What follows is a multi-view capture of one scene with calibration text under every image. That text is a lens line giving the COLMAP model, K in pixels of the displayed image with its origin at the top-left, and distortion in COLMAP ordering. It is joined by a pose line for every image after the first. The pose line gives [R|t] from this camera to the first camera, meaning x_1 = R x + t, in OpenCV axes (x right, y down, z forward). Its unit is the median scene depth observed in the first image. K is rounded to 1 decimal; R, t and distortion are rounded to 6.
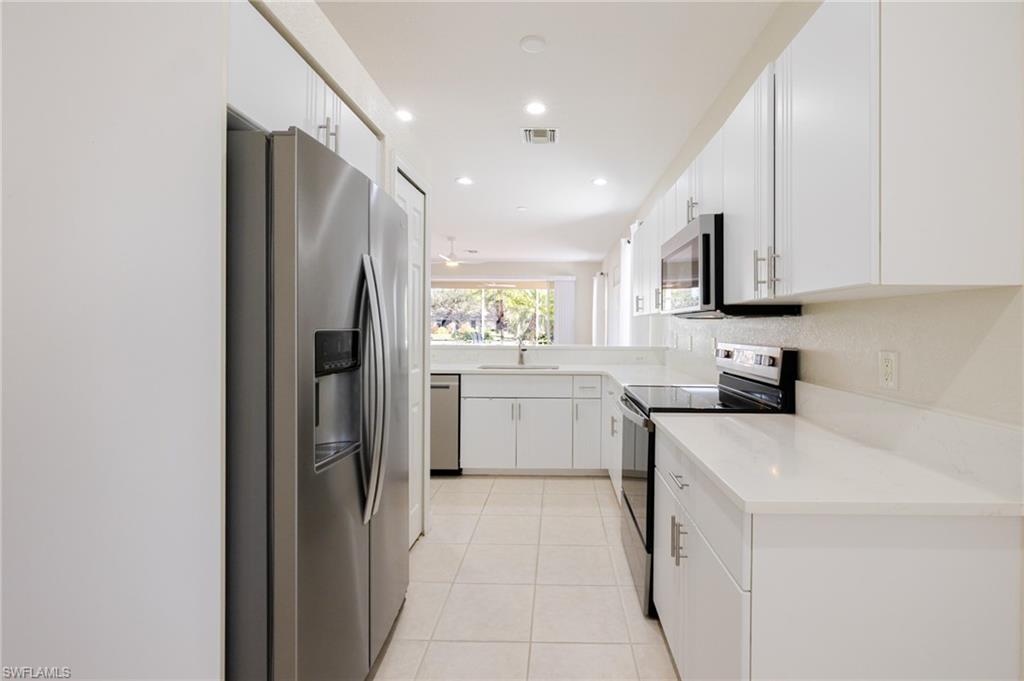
lens RADIAL K [[466.6, 0, 513.3], [0, 466.6, 326.5], [0, 0, 1]] dist [-0.000117, 0.000021]
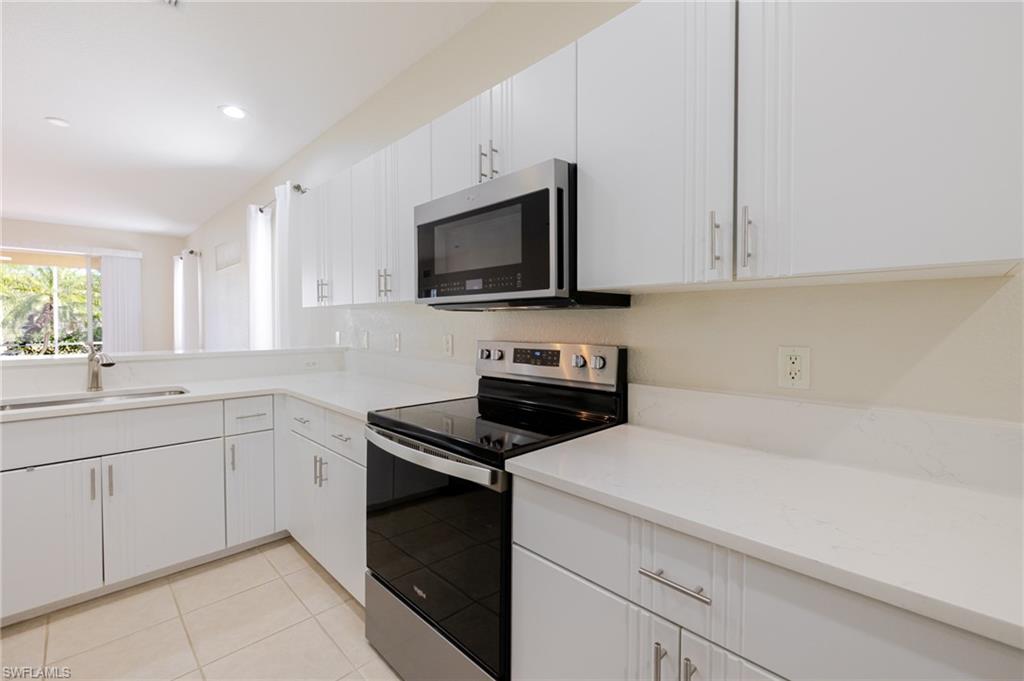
lens RADIAL K [[450.2, 0, 510.4], [0, 450.2, 332.8], [0, 0, 1]] dist [-0.000409, -0.000148]
pose [[0.649501, -0.025513, 0.759933, -0.078738], [0.005841, 0.999575, 0.028566, -0.000887], [-0.760338, -0.014115, 0.649374, 0.317178]]
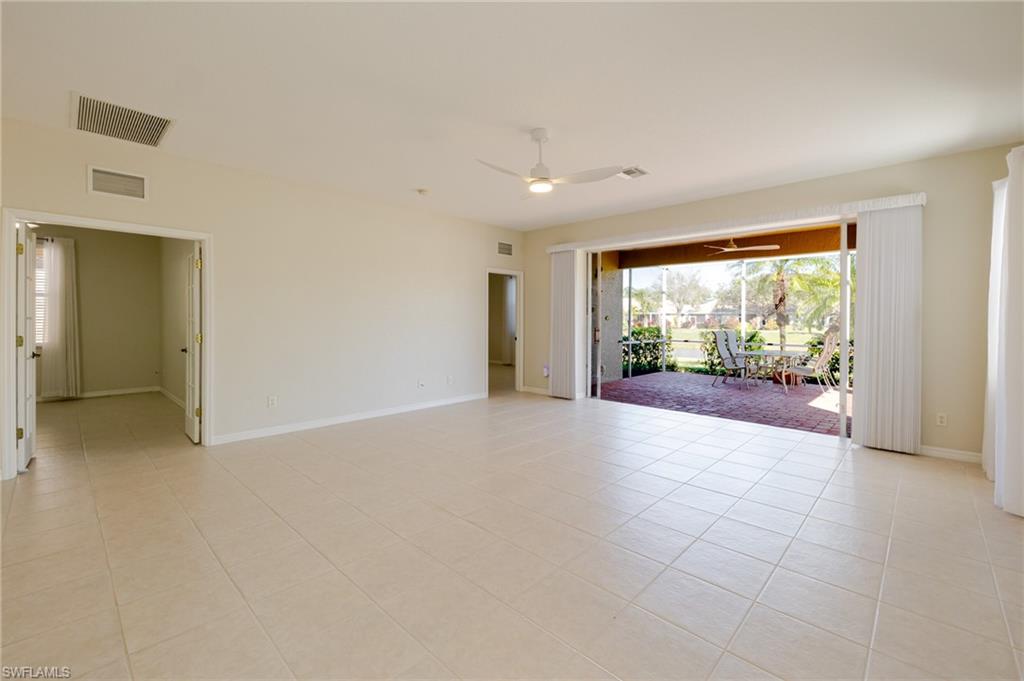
lens RADIAL K [[437.5, 0, 499.1], [0, 437.5, 321.6], [0, 0, 1]] dist [0.000552, 0.000046]
pose [[0.773840, 0.004023, -0.633369, 0.250990], [-0.003064, 0.999992, 0.002608, -0.002247], [0.633374, -0.000077, 0.773846, 1.371632]]
